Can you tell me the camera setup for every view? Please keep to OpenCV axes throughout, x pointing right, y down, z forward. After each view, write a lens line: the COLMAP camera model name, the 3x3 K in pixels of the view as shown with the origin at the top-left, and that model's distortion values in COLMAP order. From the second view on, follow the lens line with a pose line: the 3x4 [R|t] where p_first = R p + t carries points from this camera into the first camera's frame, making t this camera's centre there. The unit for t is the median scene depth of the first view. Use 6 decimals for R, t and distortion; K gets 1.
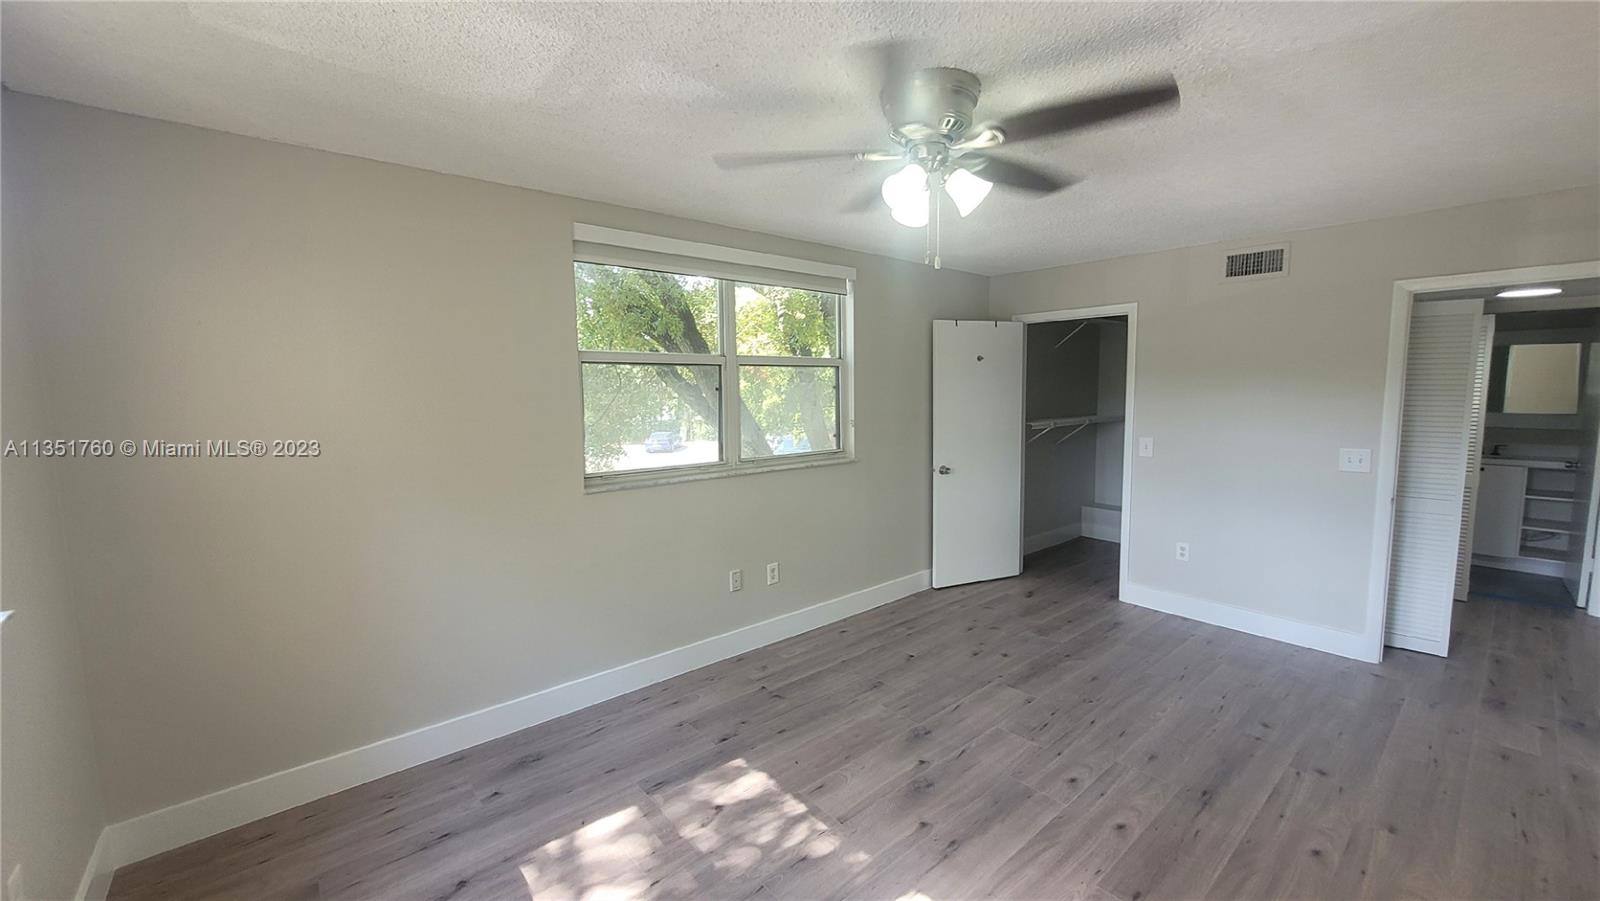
lens RADIAL K [[629.7, 0, 795.4], [0, 629.7, 454.8], [0, 0, 1]] dist [0.000826, -0.001027]
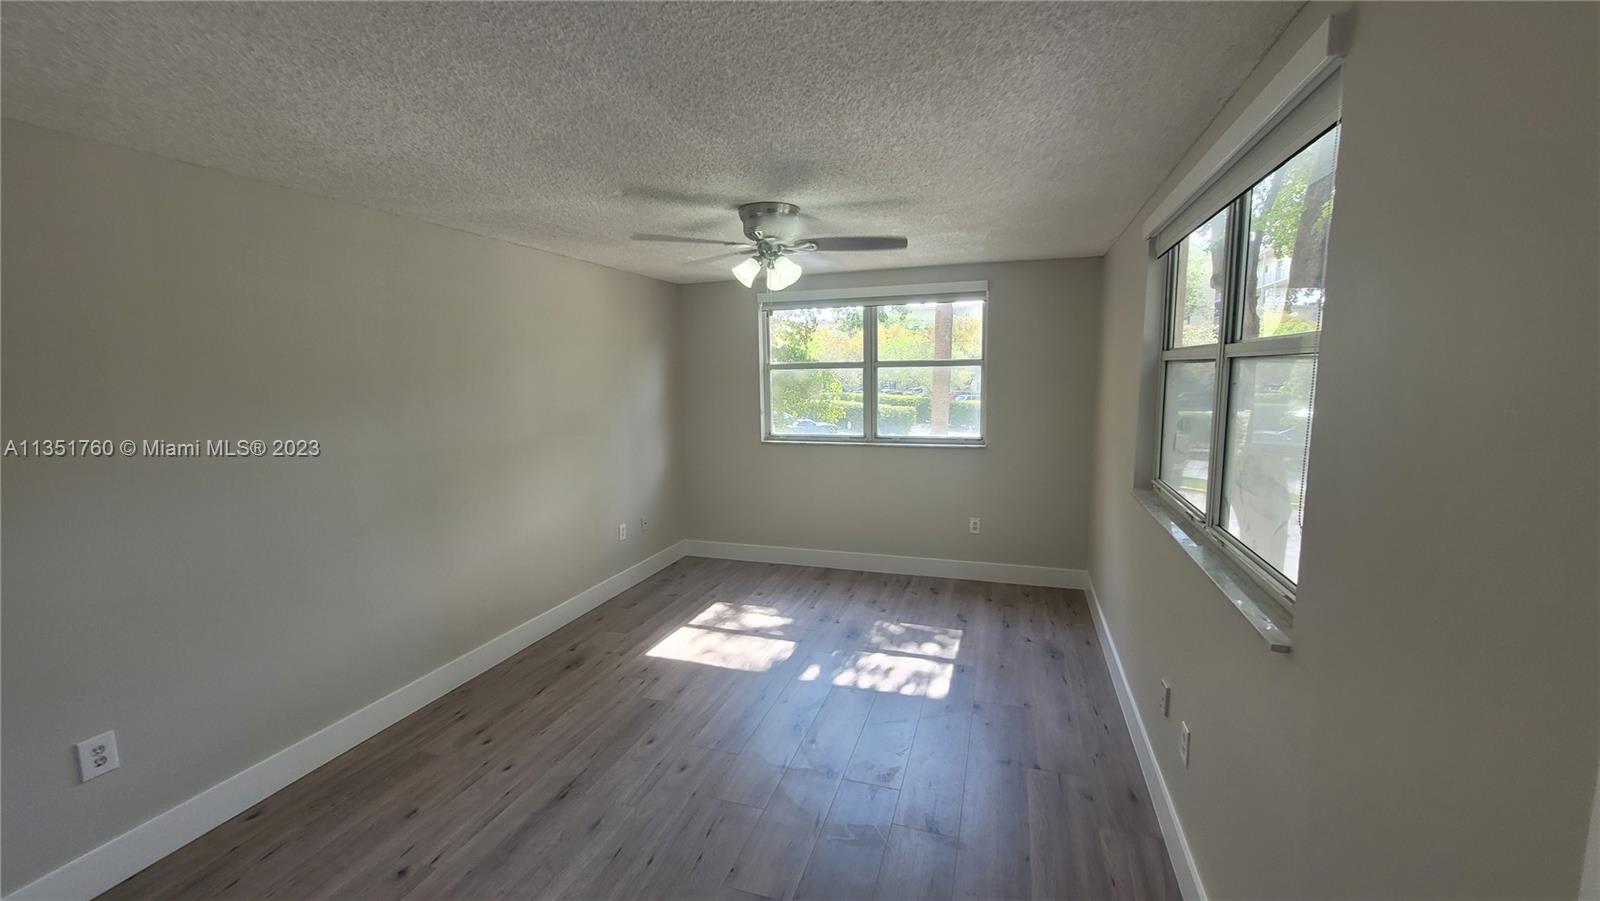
lens RADIAL K [[629.7, 0, 799.9], [0, 629.7, 451.4], [0, 0, 1]] dist [0.000826, -0.001027]
pose [[-0.857008, 0.084830, -0.508272, 0.671515], [-0.035281, 0.974383, 0.222111, -0.221035], [0.514093, 0.208283, -0.832062, 1.643762]]
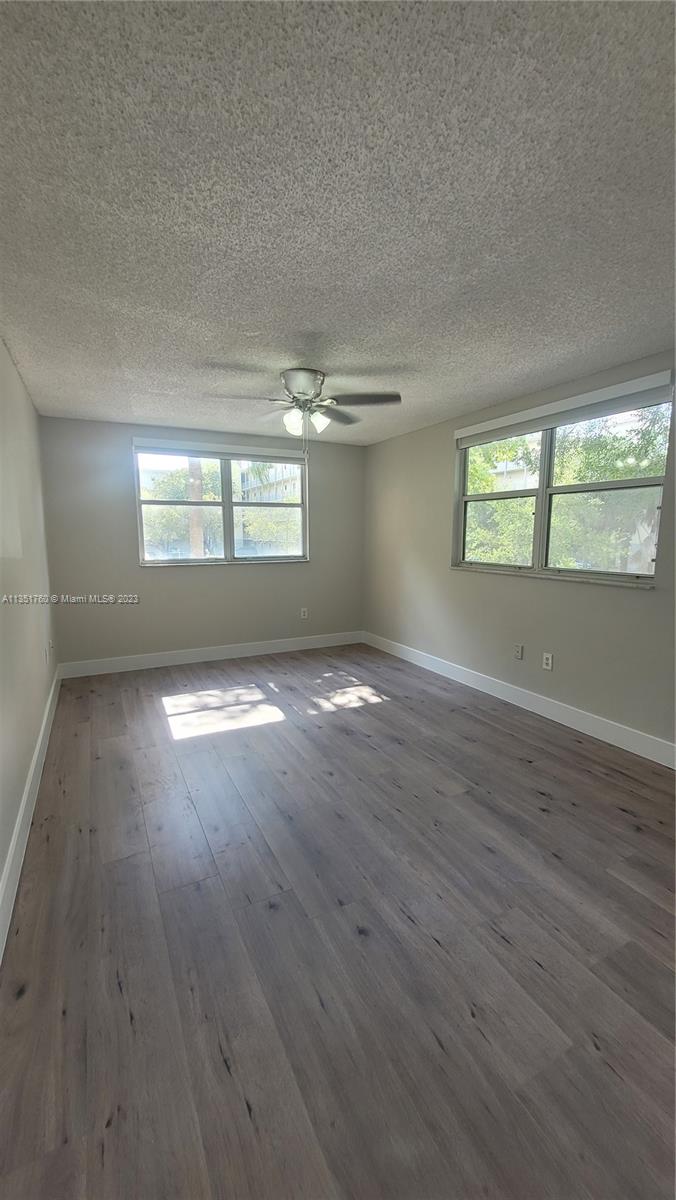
lens RADIAL K [[472.3, 0, 338.0], [0, 472.3, 601.2], [0, 0, 1]] dist [0.000826, -0.001027]
pose [[-0.232445, 0.147364, -0.961381, 1.259638], [-0.104250, 0.978986, 0.175269, -0.065920], [0.967006, 0.140964, -0.212197, 1.044074]]
